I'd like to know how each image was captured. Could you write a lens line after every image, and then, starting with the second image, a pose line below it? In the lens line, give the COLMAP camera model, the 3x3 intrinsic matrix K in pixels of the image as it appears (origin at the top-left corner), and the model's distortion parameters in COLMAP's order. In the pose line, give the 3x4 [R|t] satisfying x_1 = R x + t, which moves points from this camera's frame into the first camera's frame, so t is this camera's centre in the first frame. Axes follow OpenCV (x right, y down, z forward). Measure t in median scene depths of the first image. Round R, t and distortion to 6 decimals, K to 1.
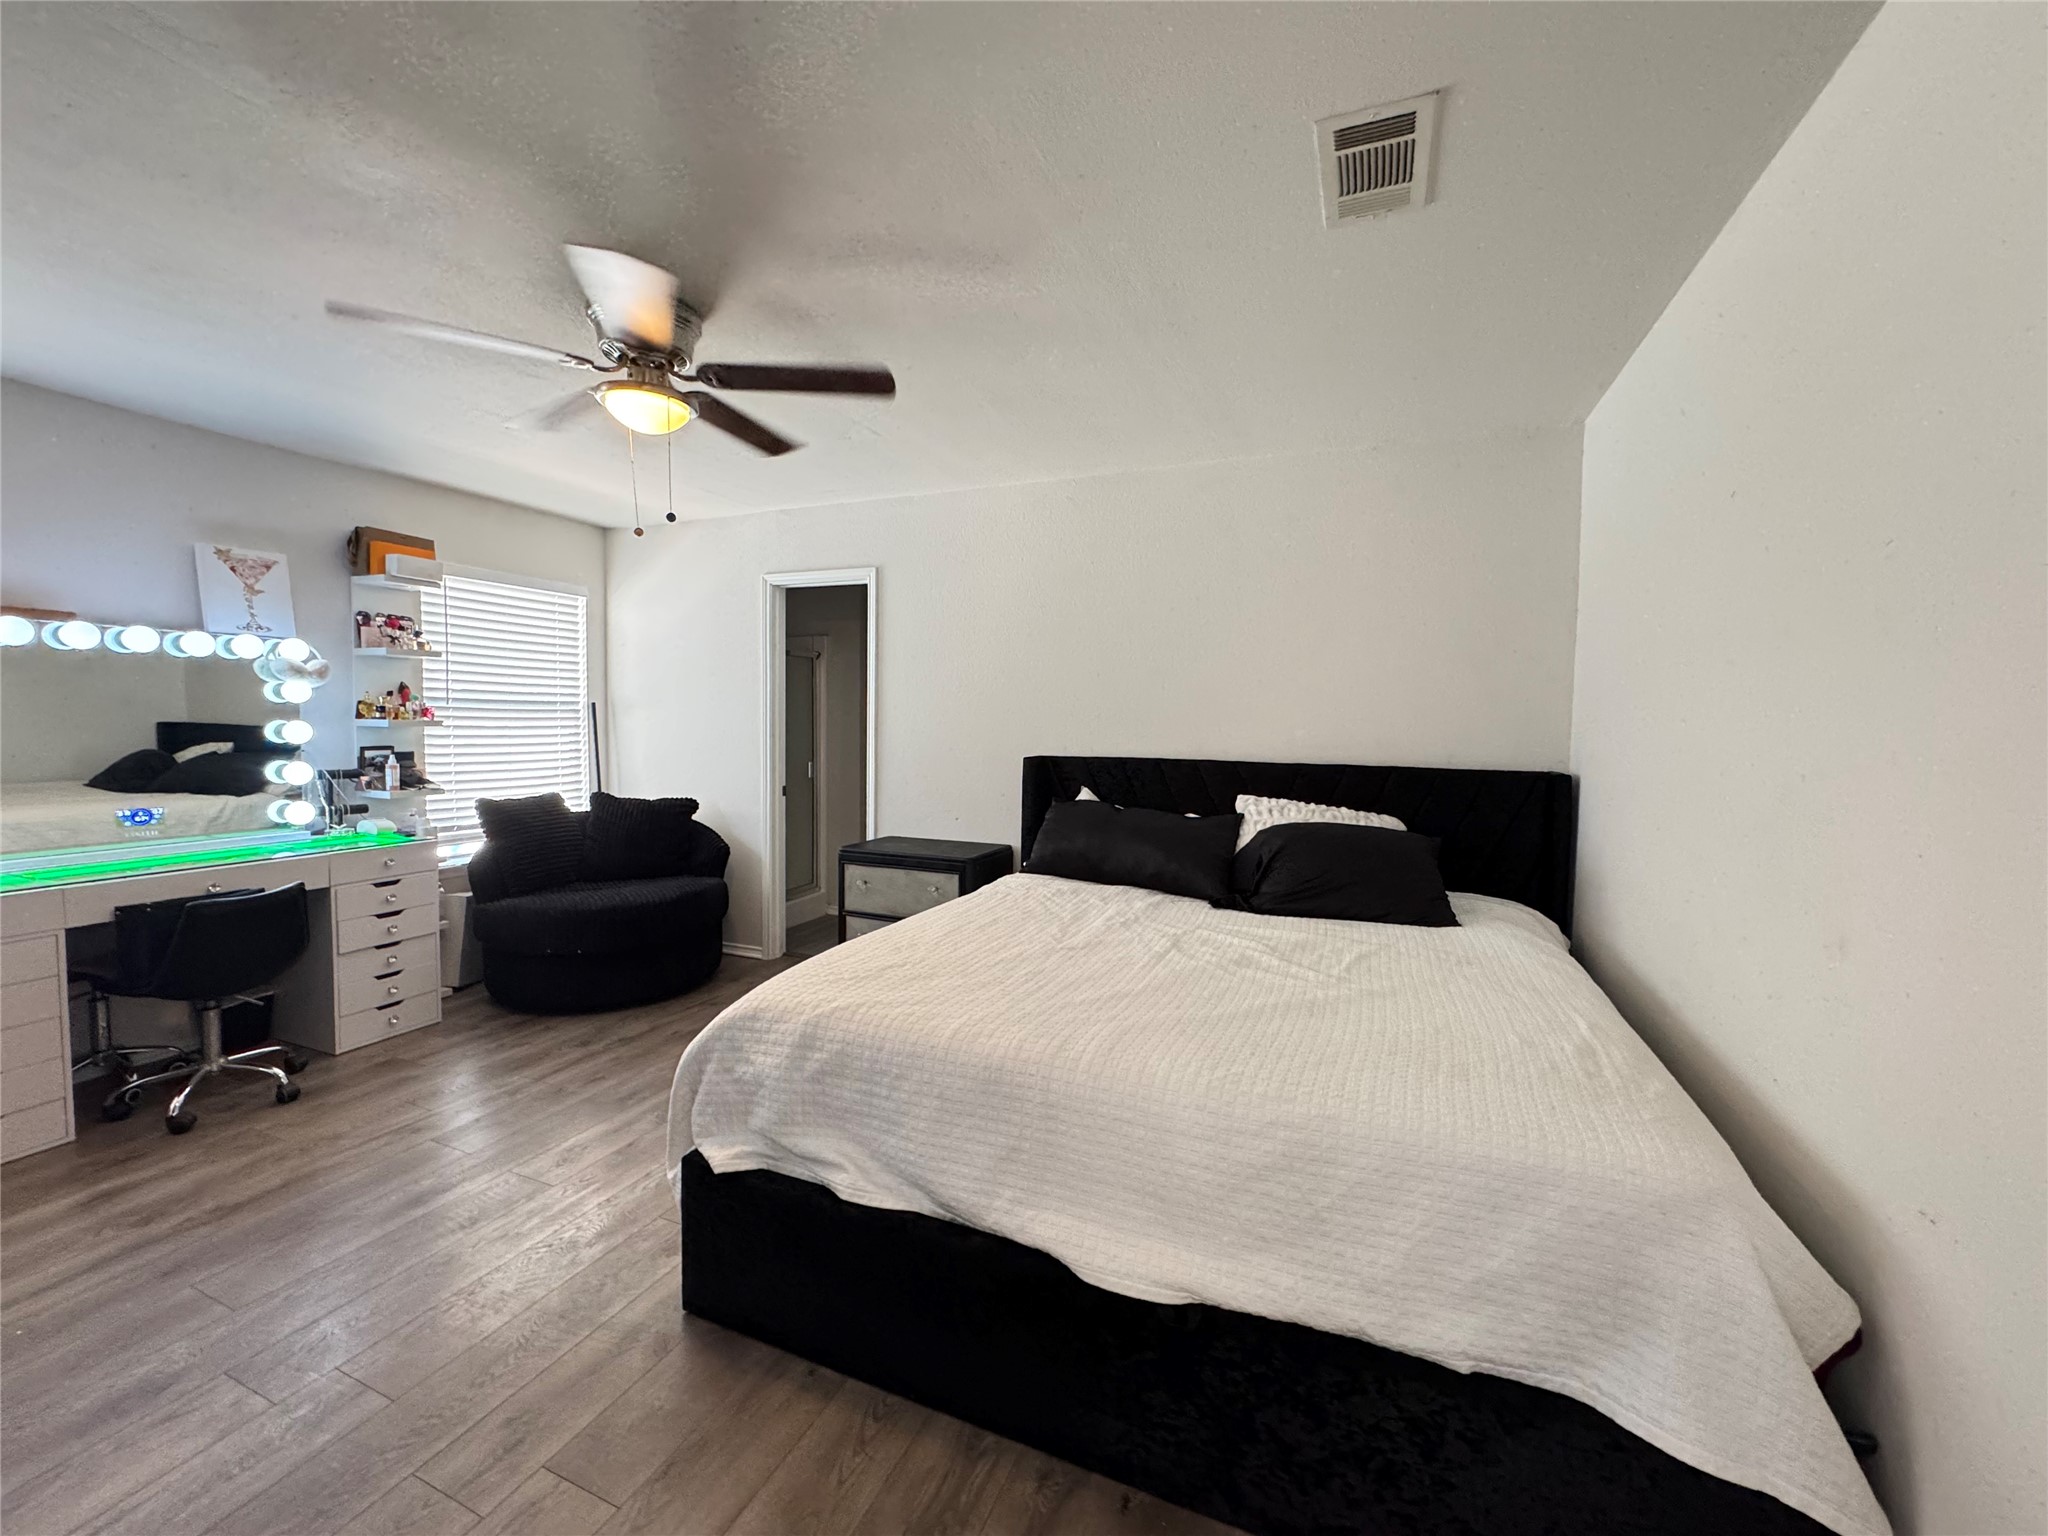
lens RADIAL K [[815.6, 0, 1023.5], [0, 815.6, 768.5], [0, 0, 1]] dist [-0.002932, -0.000019]
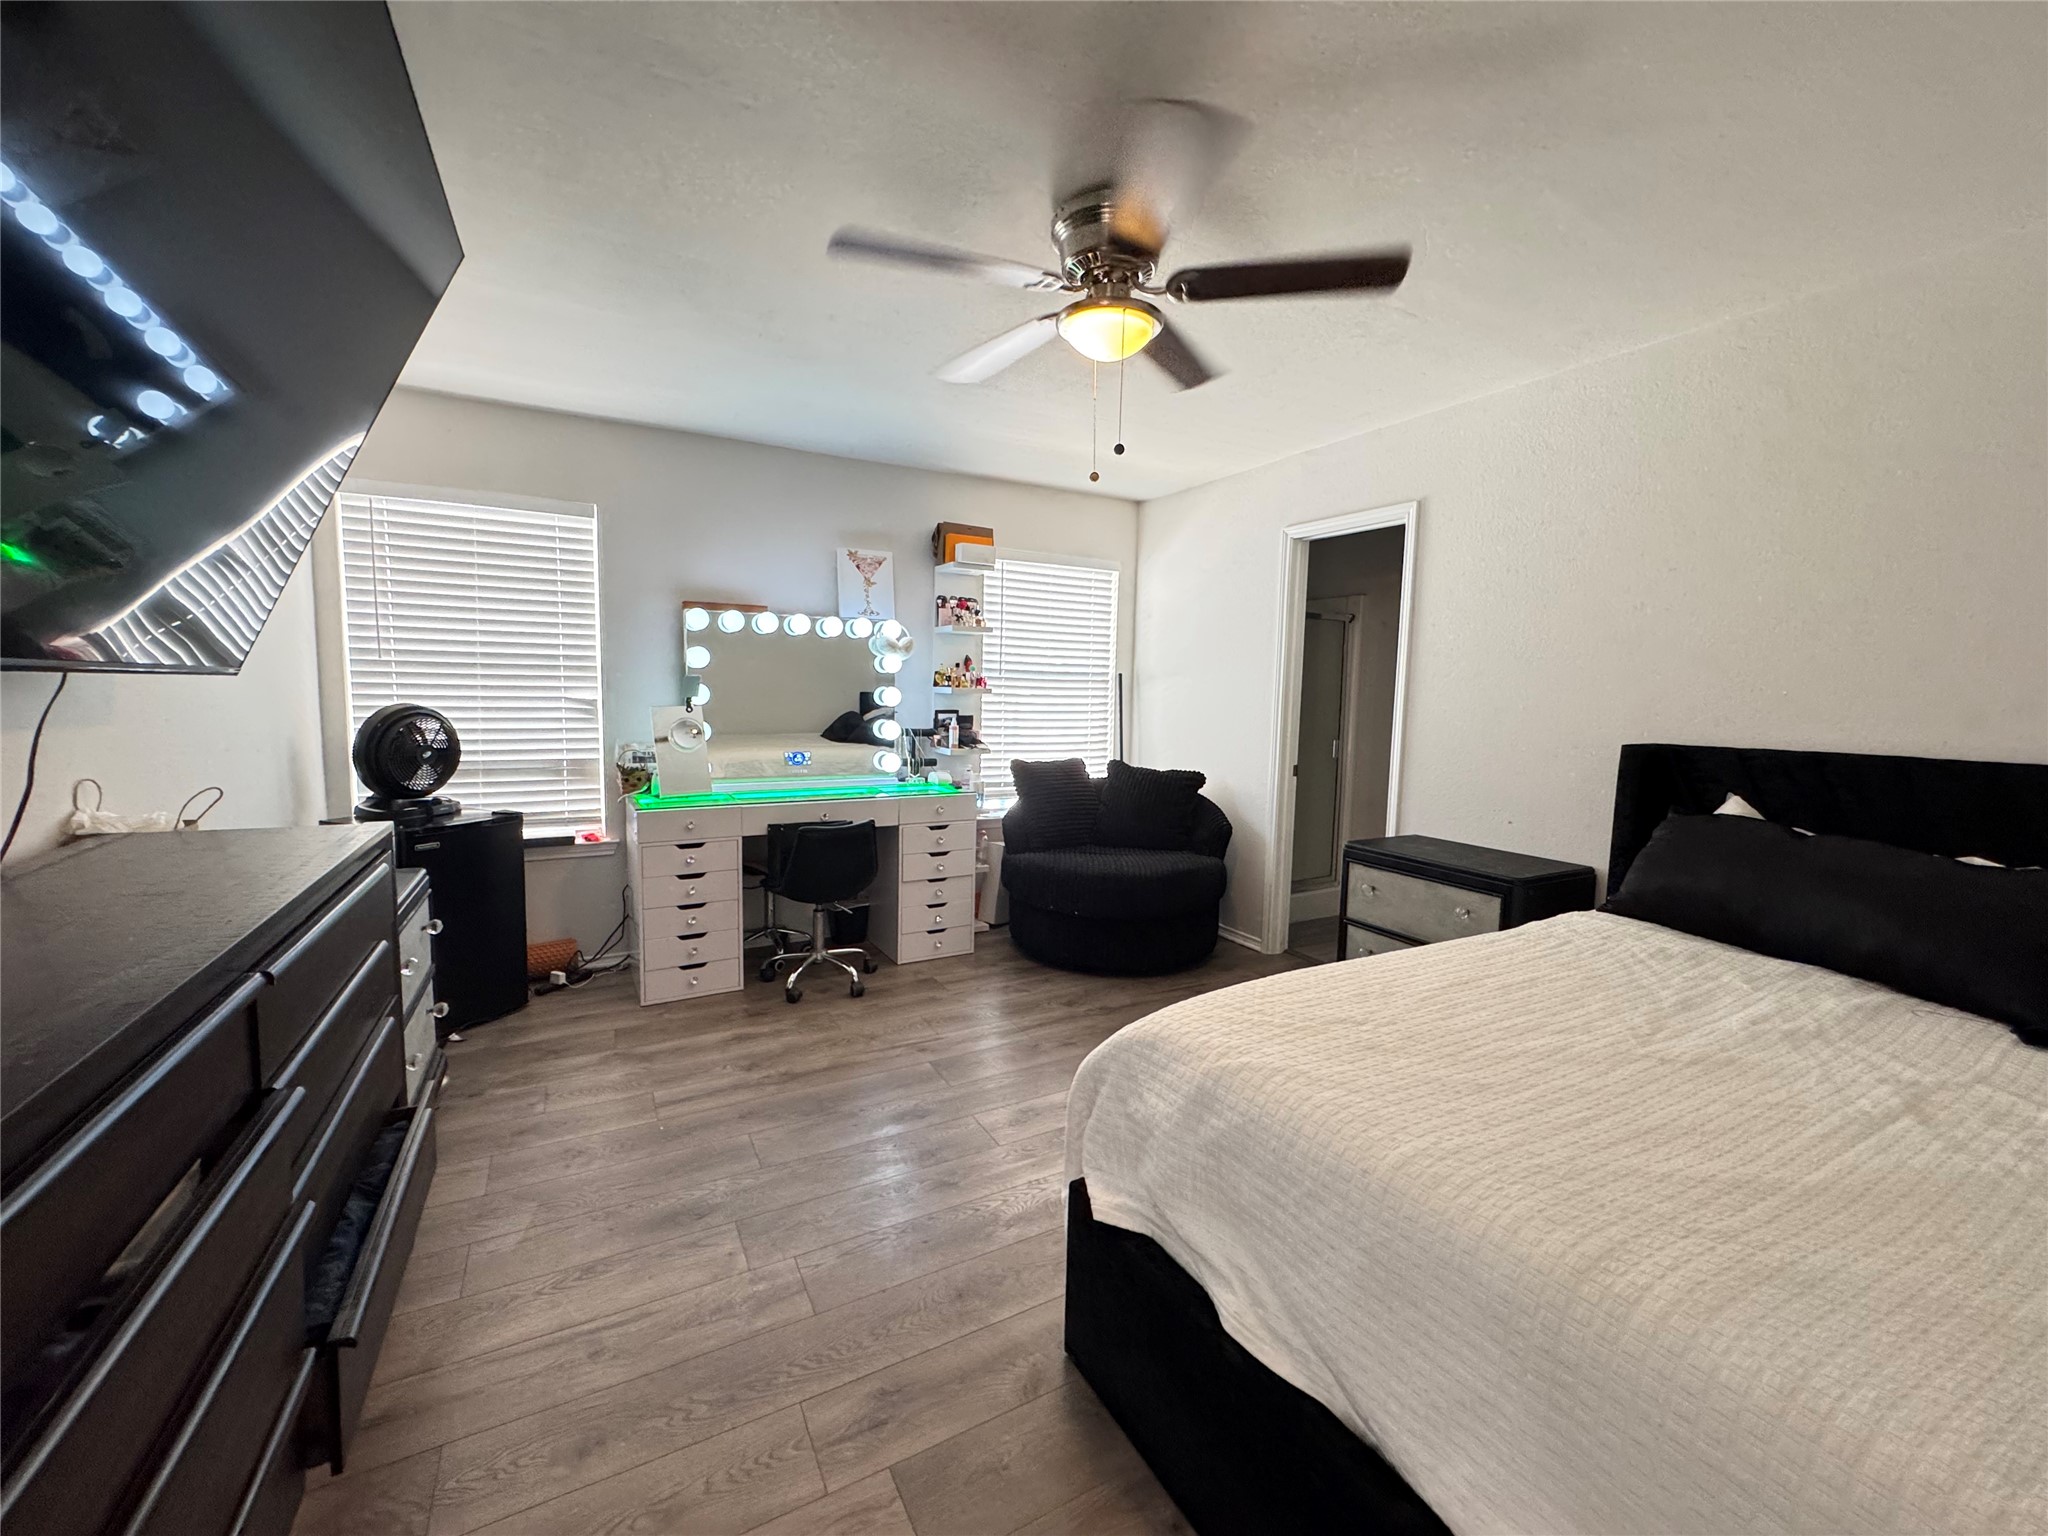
lens RADIAL K [[815.6, 0, 1027.4], [0, 815.6, 764.2], [0, 0, 1]] dist [-0.002932, -0.000019]
pose [[0.788938, 0.060262, -0.611510, 0.031257], [-0.047051, 0.998182, 0.037665, 0.000626], [0.612668, -0.000943, 0.790339, 0.176022]]
